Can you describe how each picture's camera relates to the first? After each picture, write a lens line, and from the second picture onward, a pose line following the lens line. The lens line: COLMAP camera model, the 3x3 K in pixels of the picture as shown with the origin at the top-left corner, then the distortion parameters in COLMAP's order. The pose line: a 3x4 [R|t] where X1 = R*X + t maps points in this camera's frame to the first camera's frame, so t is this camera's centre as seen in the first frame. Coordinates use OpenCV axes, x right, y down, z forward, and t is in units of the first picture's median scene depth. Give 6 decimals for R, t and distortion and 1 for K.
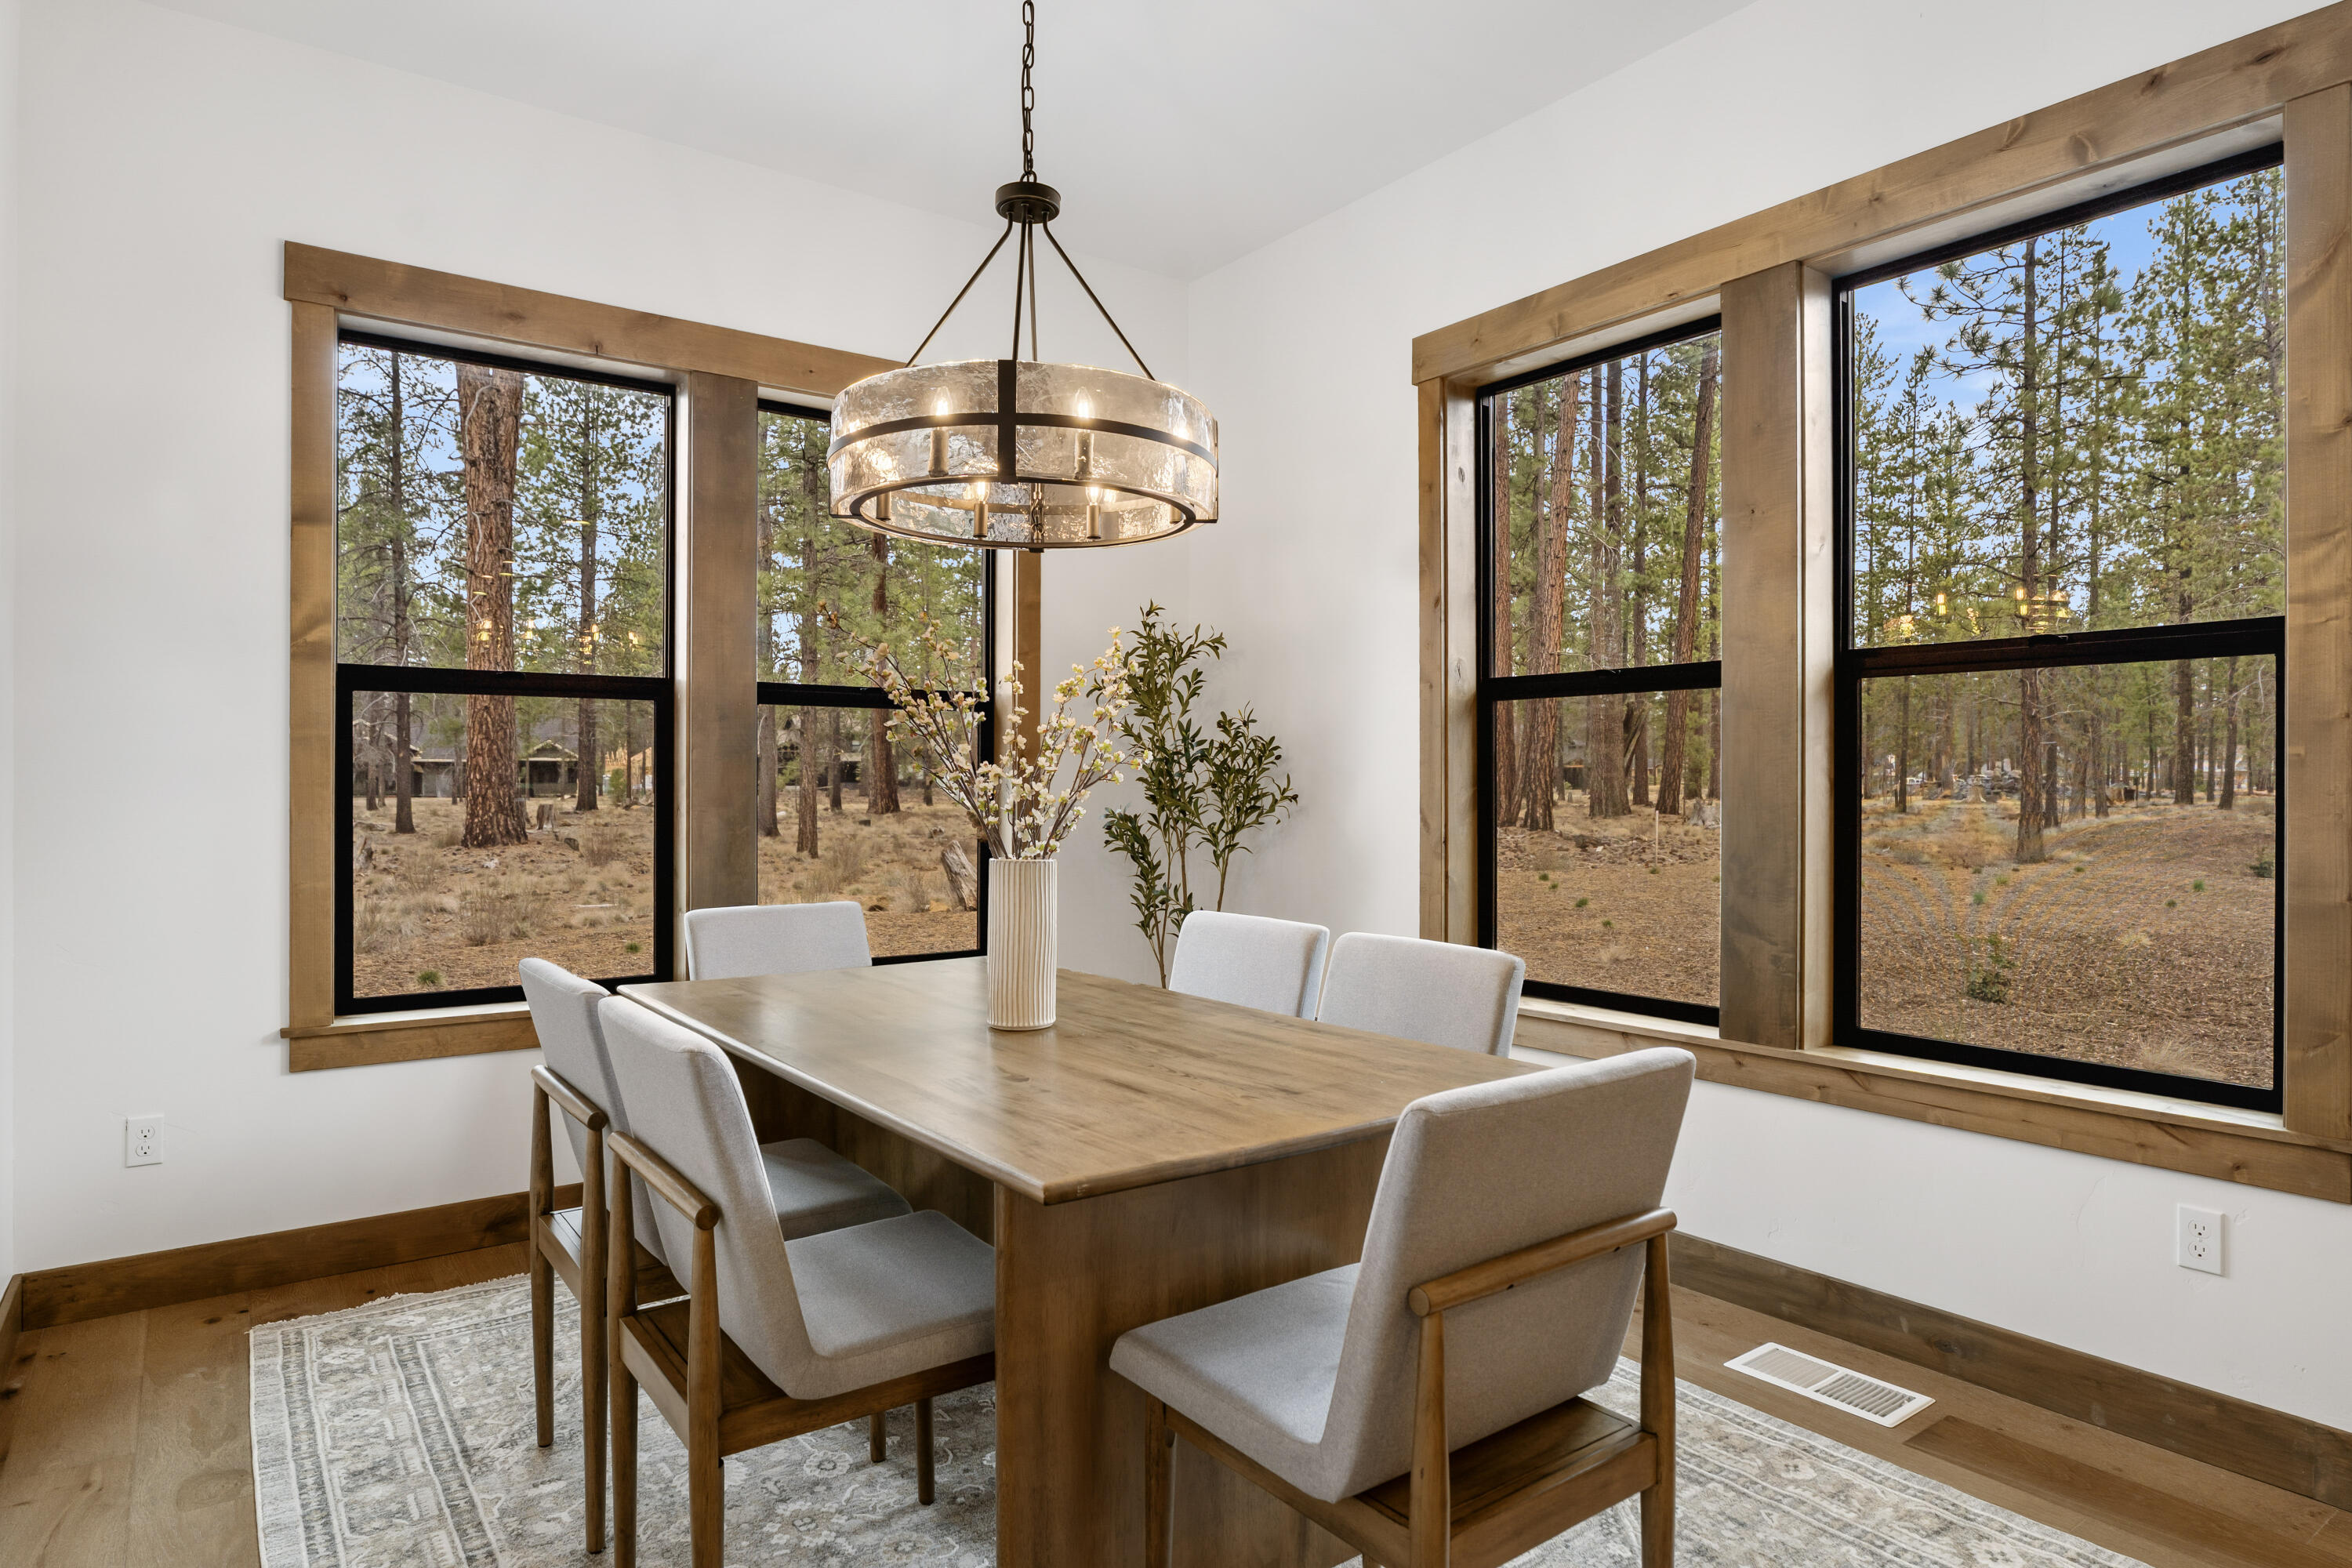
lens RADIAL K [[1337.2, 0, 1176.0], [0, 1337.2, 784.0], [0, 0, 1]] dist [-0.018046, -0.000481]
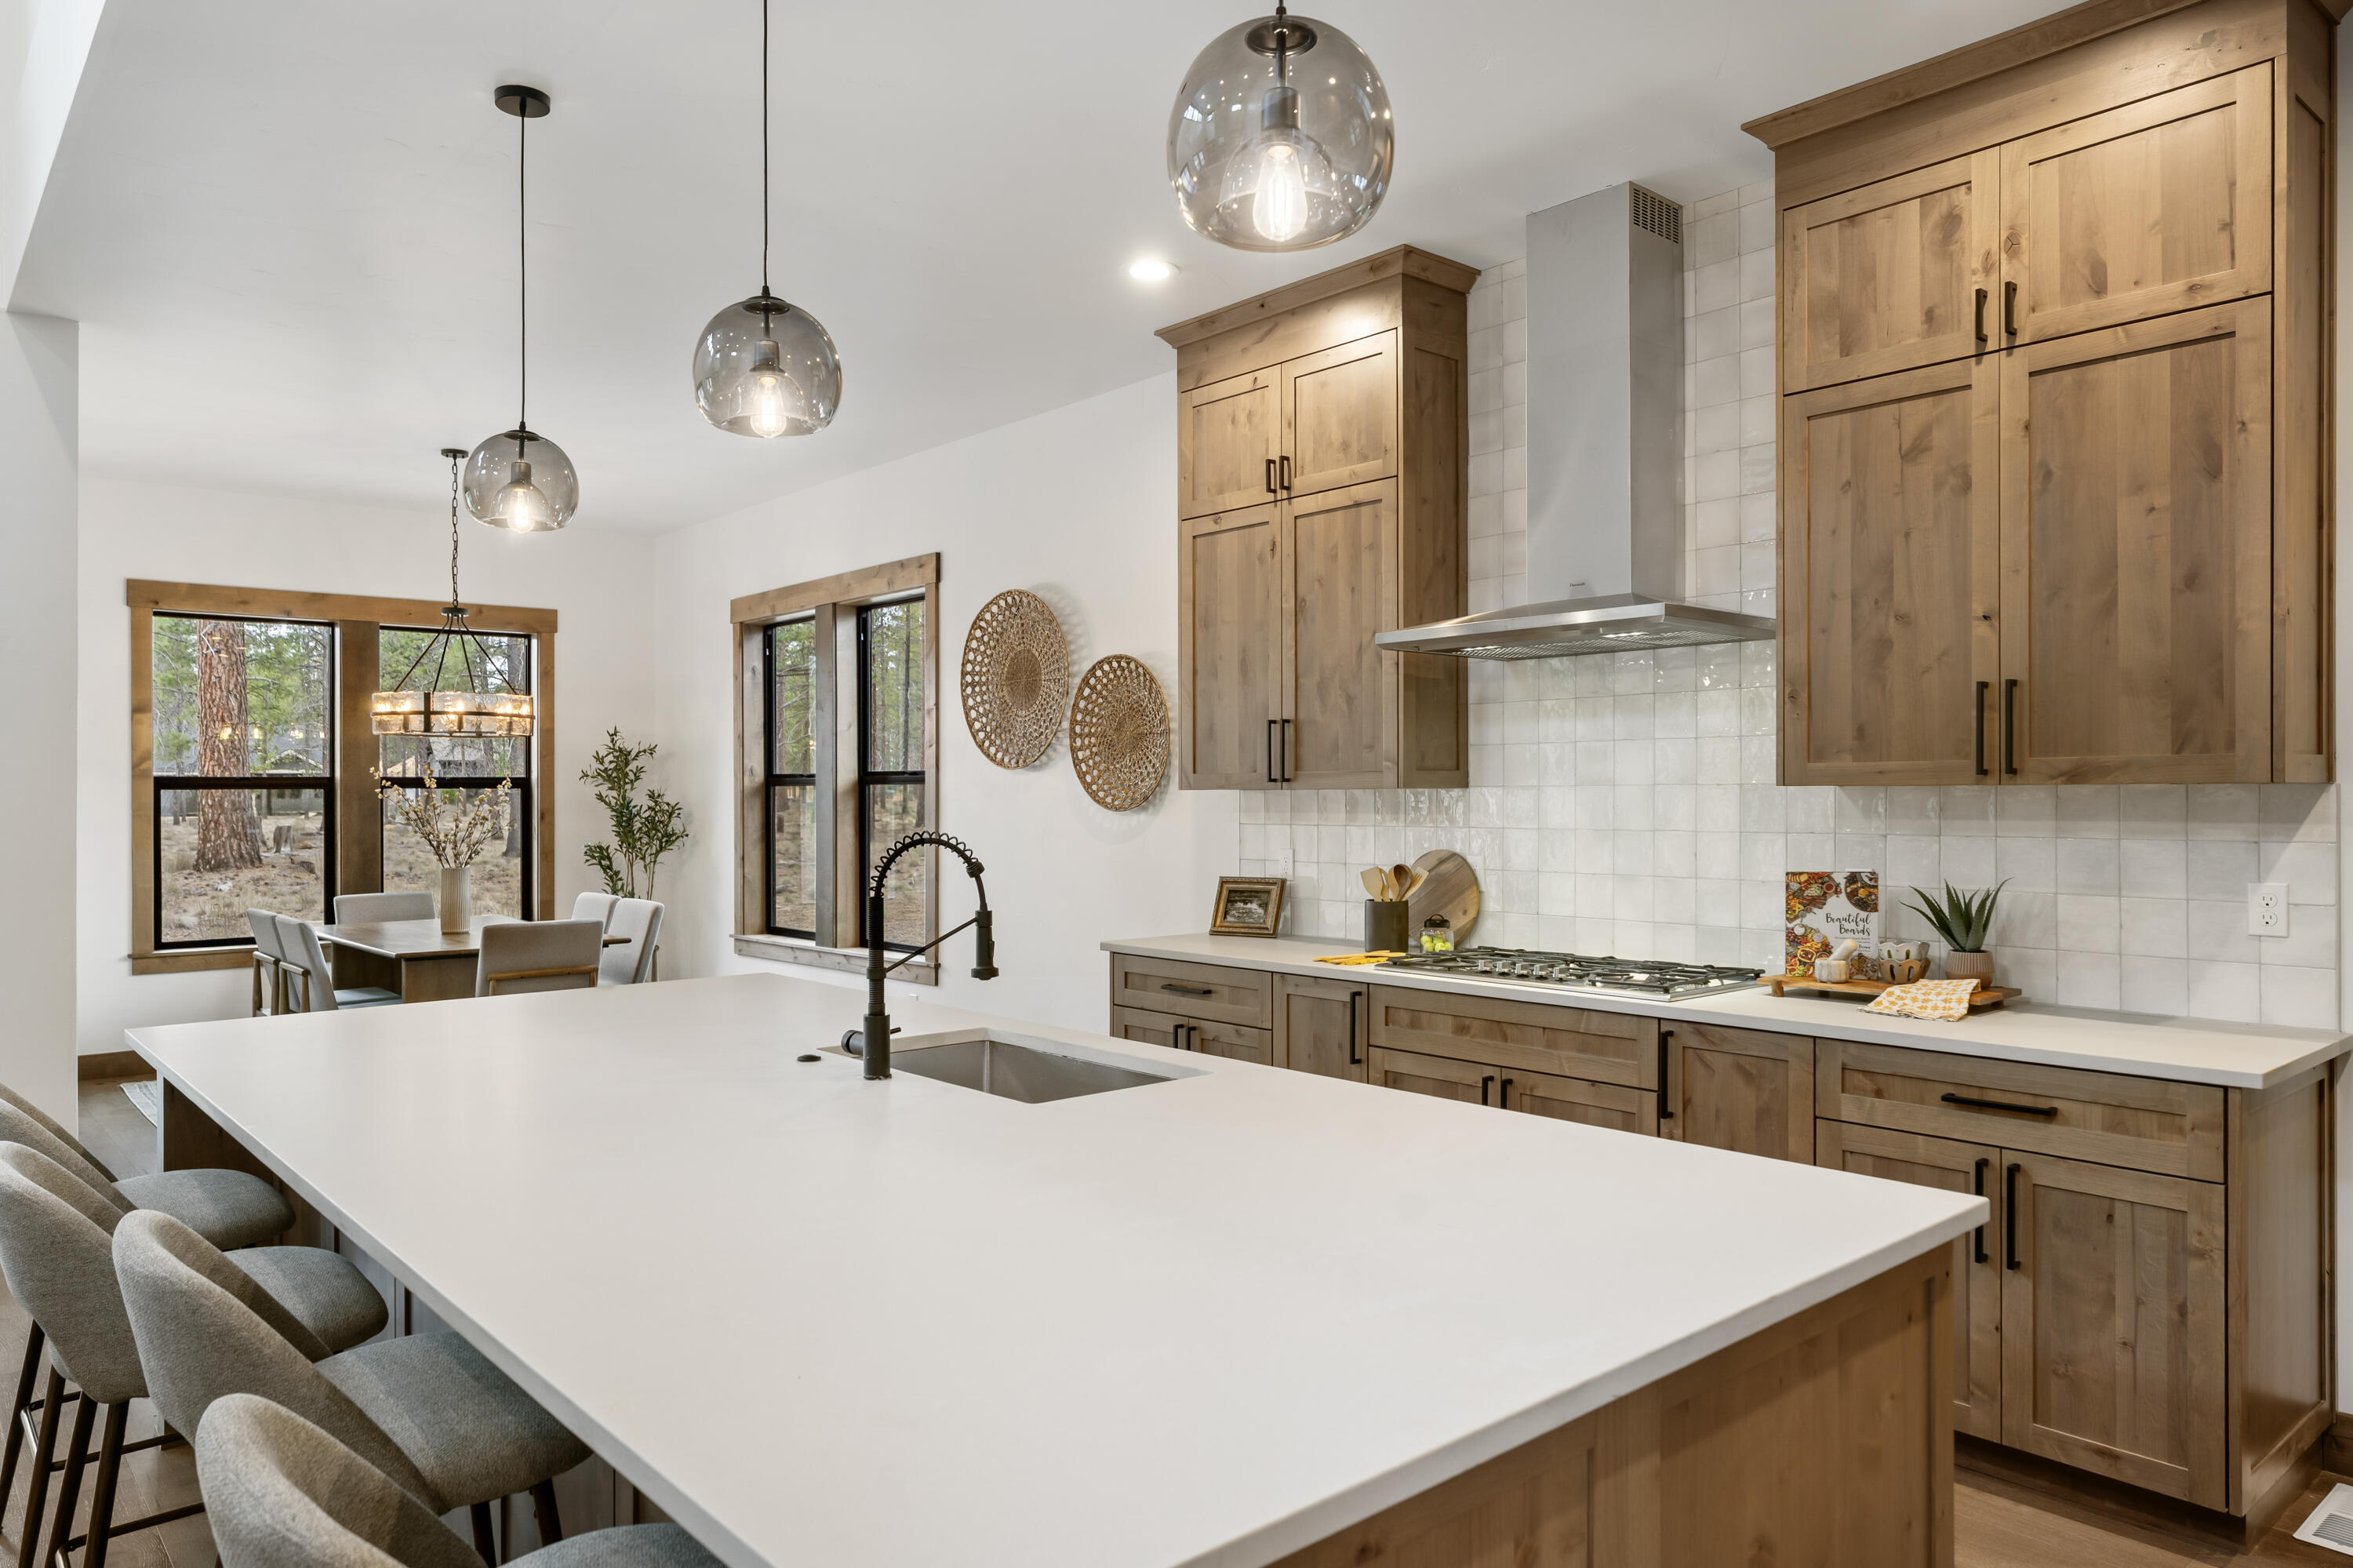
lens RADIAL K [[1500.4, 0, 1171.0], [0, 1500.4, 792.2], [0, 0, 1]] dist [-0.001290, 0.000126]
pose [[0.995920, -0.006287, 0.090019, 0.564565], [0.006326, 0.999980, -0.000147, -0.044995], [-0.090016, 0.000716, 0.995940, -1.129226]]
